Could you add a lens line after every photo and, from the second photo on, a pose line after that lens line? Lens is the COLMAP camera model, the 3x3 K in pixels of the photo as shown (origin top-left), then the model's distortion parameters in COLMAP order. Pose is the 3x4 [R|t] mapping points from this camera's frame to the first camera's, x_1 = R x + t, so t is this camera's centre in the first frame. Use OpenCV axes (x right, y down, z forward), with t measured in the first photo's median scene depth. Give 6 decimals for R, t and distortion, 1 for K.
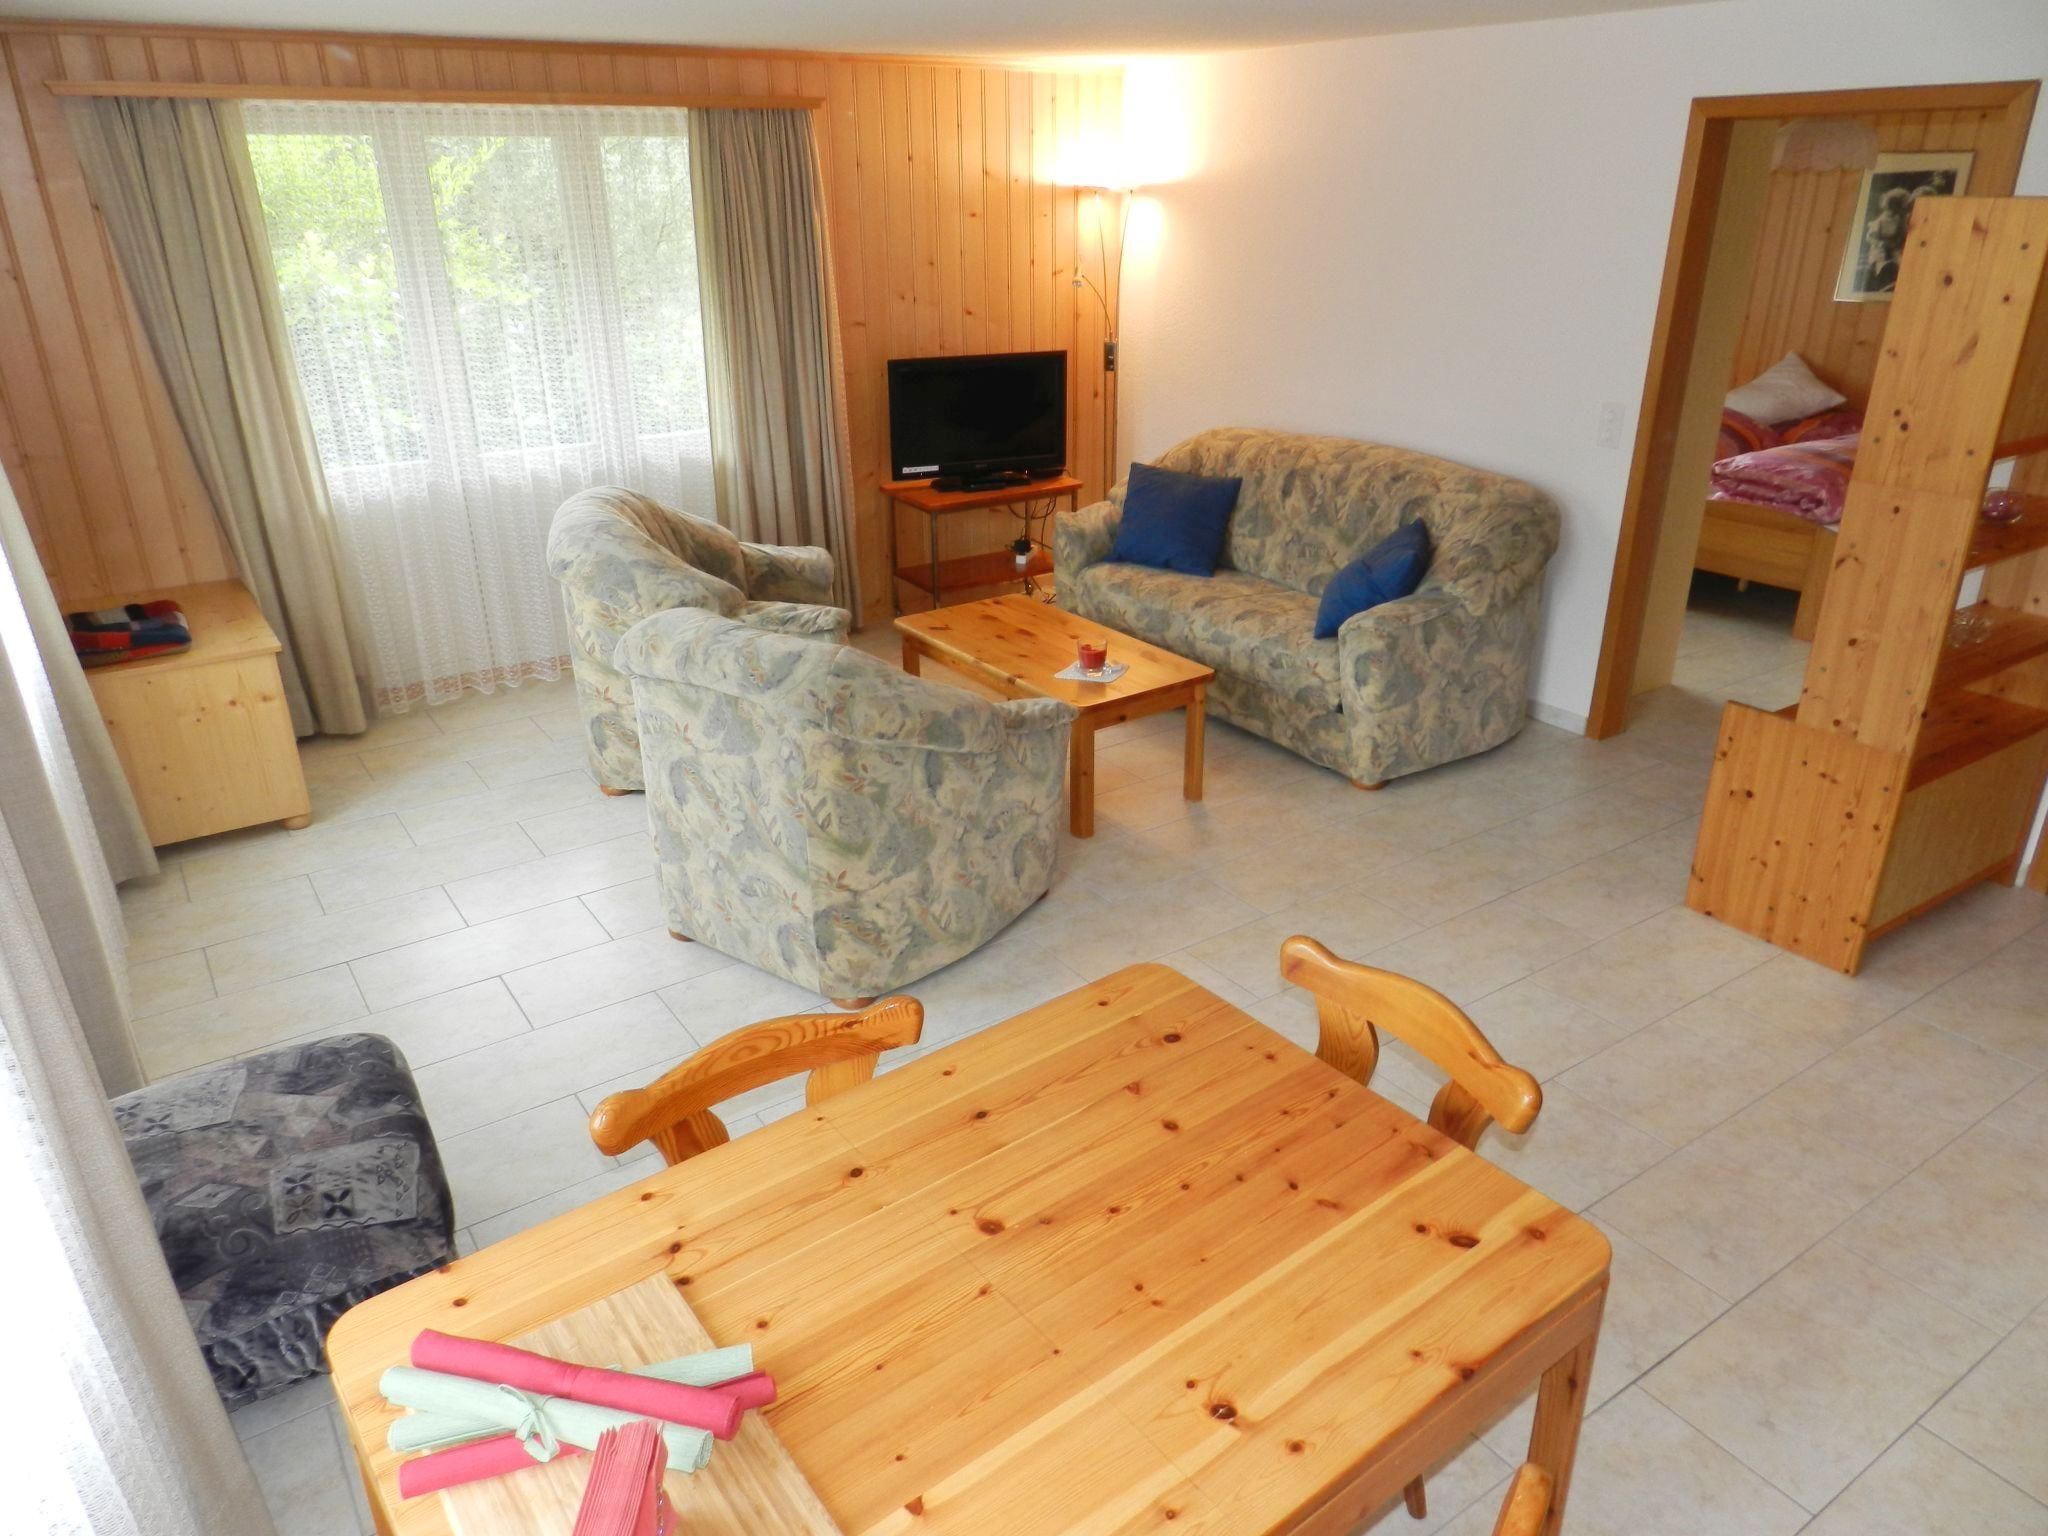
lens RADIAL K [[1383.9, 0, 1017.6], [0, 1383.9, 770.5], [0, 0, 1]] dist [0.017963, -0.005186]
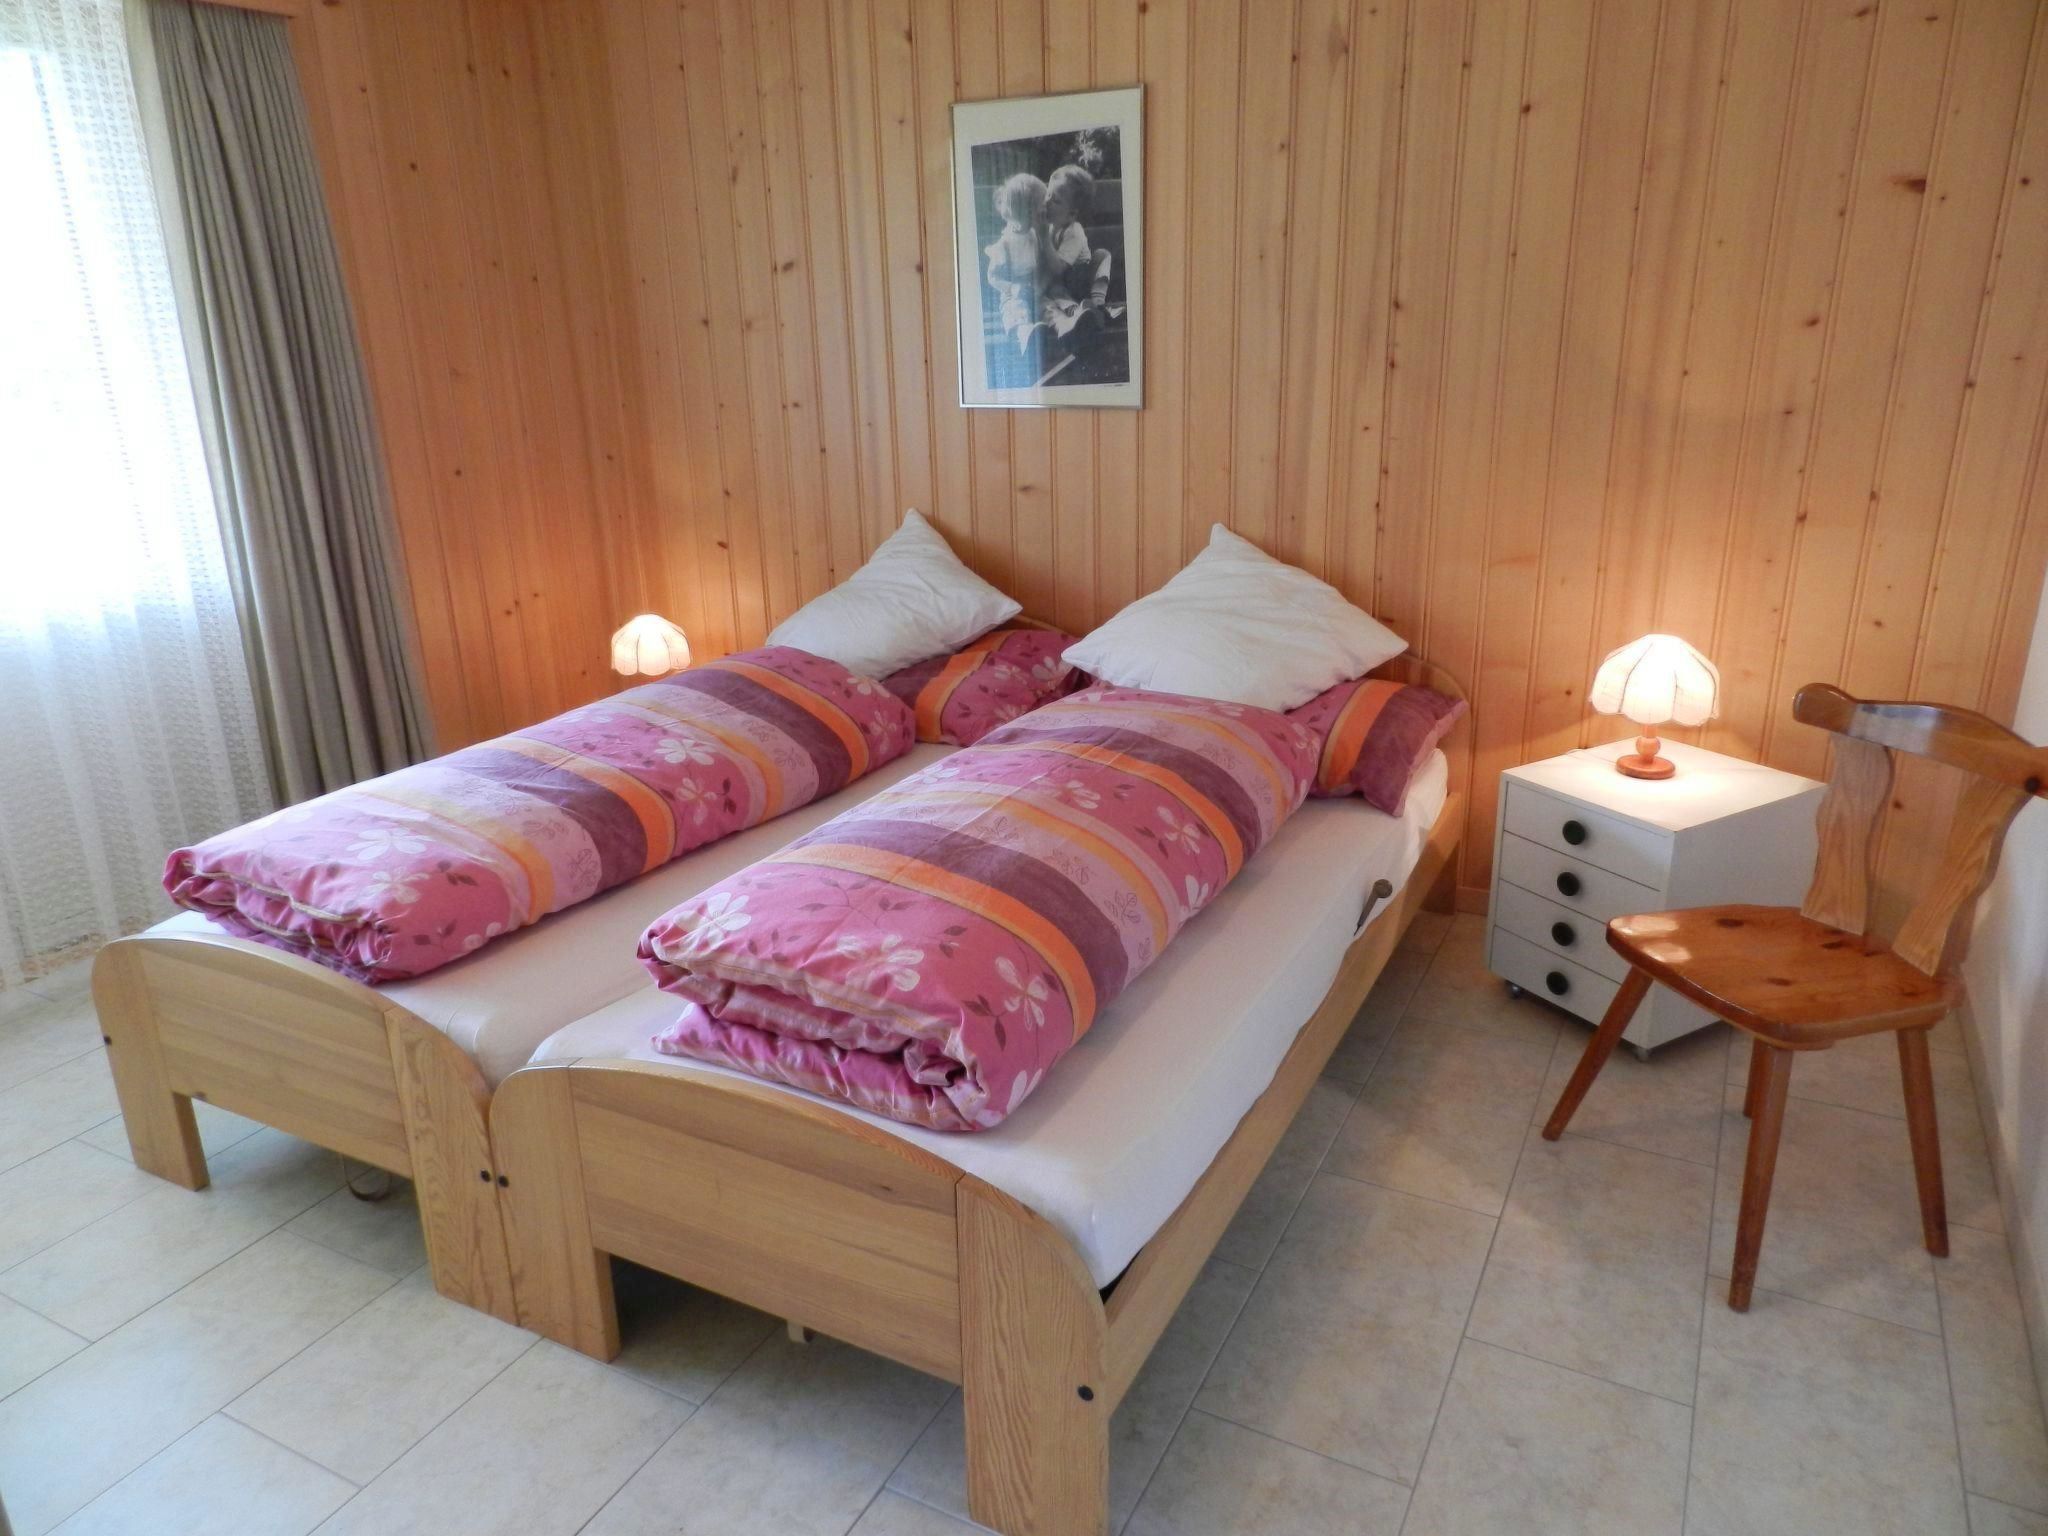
lens RADIAL K [[1383.9, 0, 1011.7], [0, 1383.9, 765.5], [0, 0, 1]] dist [0.017963, -0.005186]
pose [[0.886092, -0.158067, 0.435725, 0.388849], [0.200239, 0.978351, -0.052293, -0.195077], [-0.418026, 0.133585, 0.898559, 0.601801]]
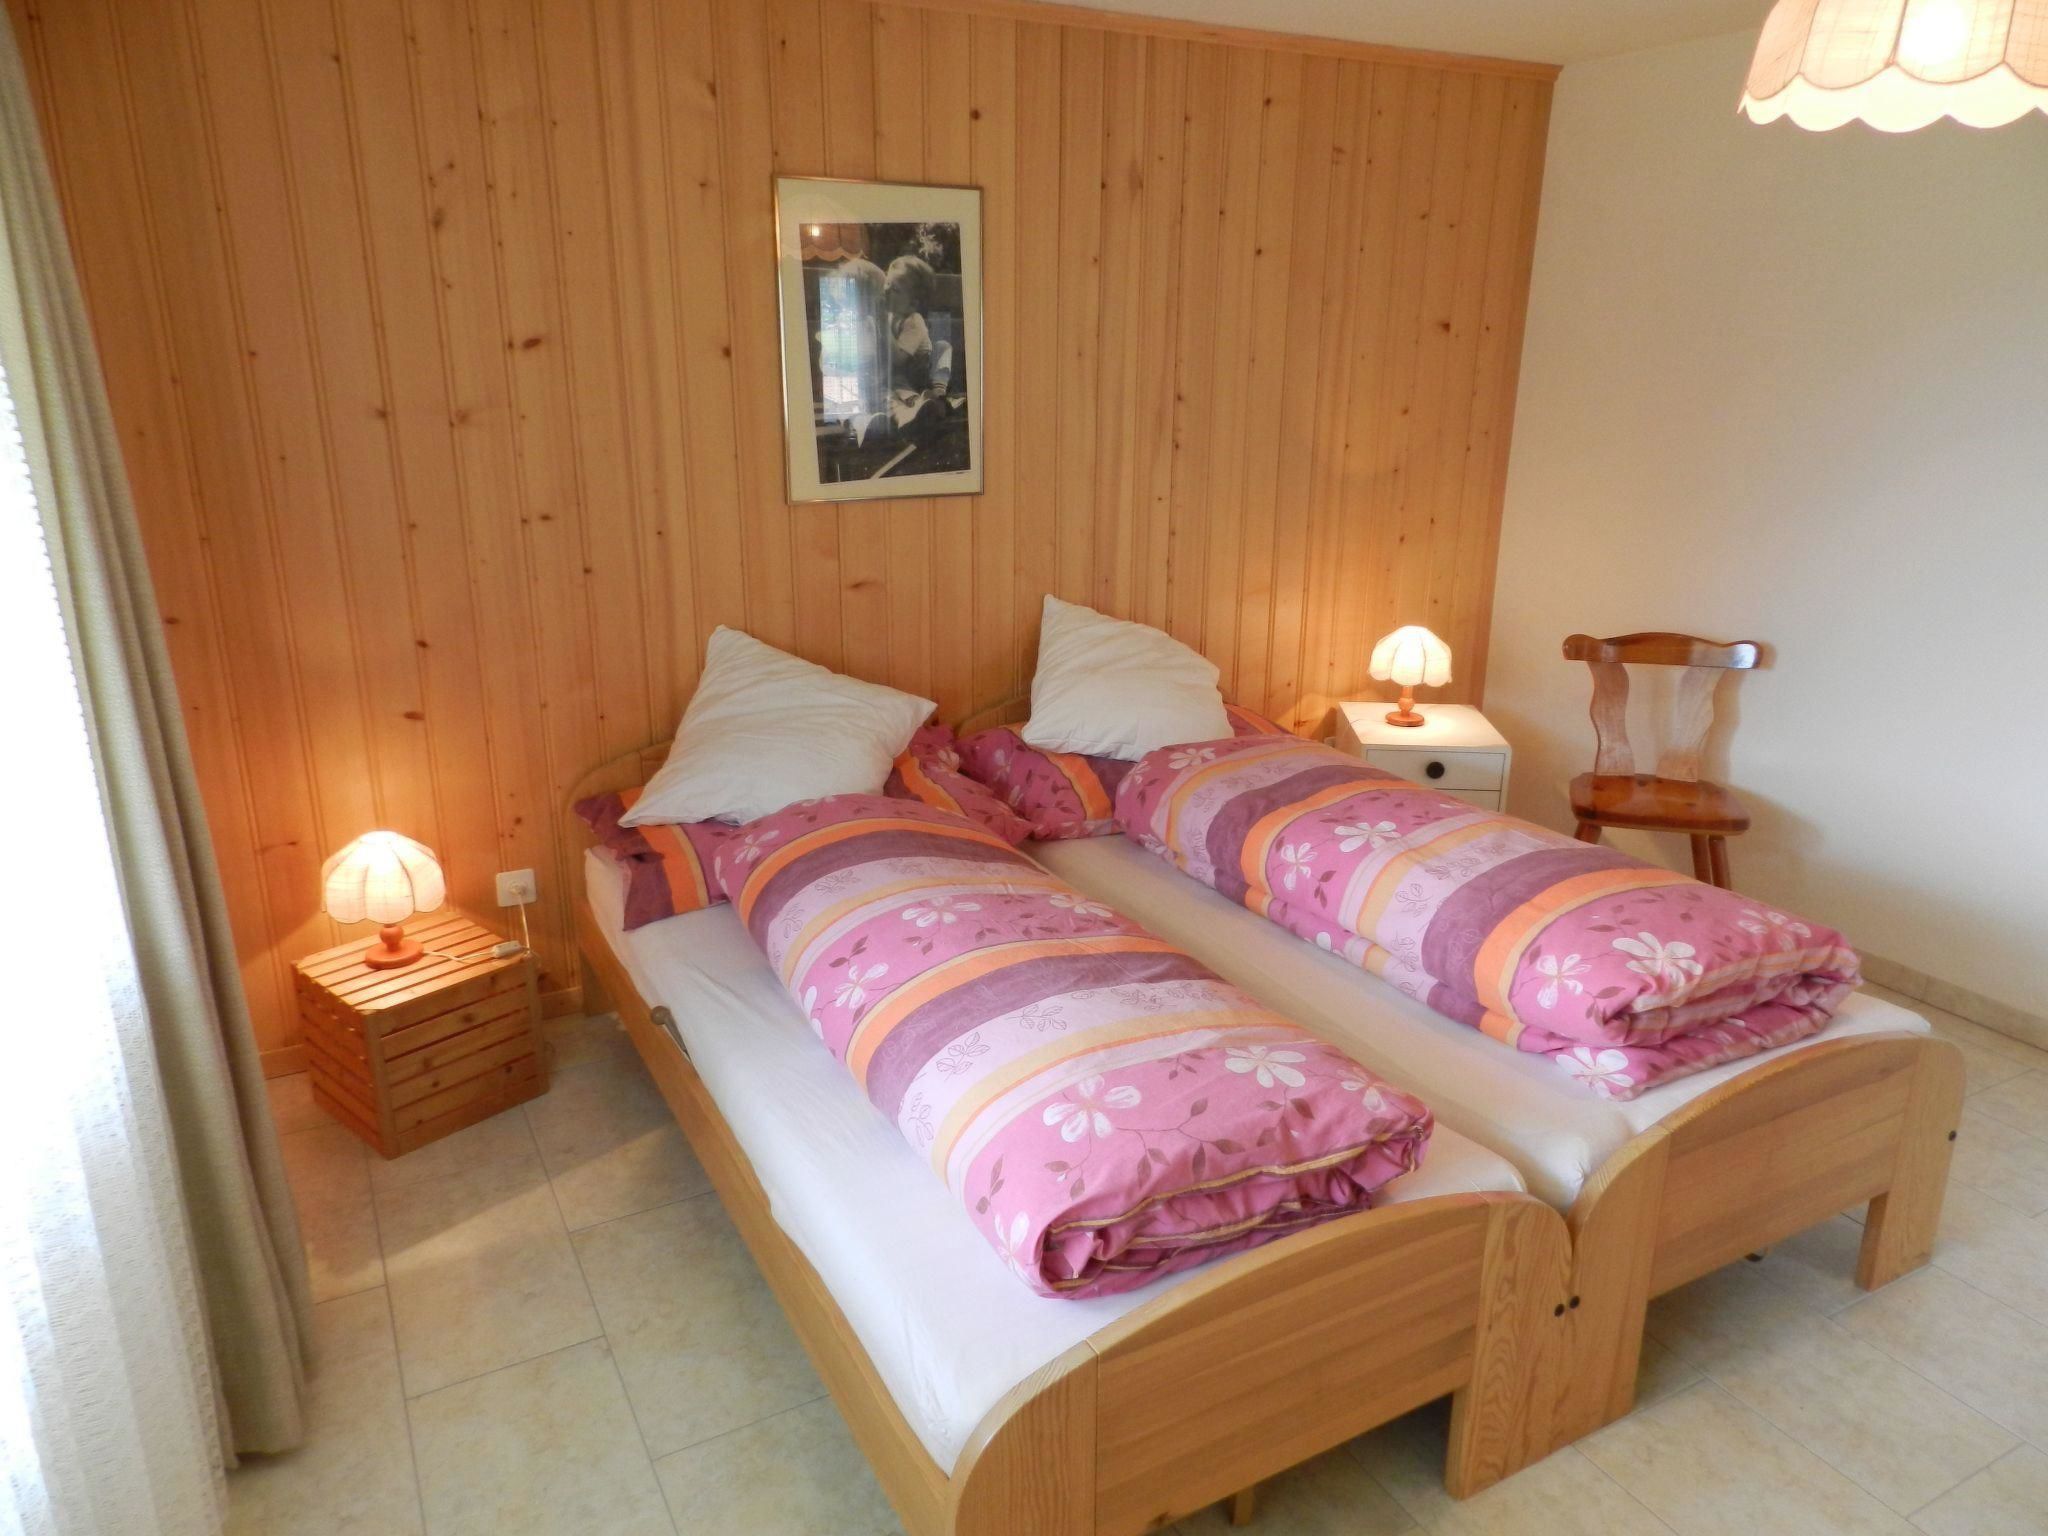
lens RADIAL K [[1383.9, 0, 1011.7], [0, 1383.9, 773.4], [0, 0, 1]] dist [0.017963, -0.005186]
pose [[0.106893, -0.286640, 0.952056, 0.159924], [0.393882, 0.891409, 0.224157, -0.349244], [-0.912924, 0.351037, 0.208188, 0.918331]]
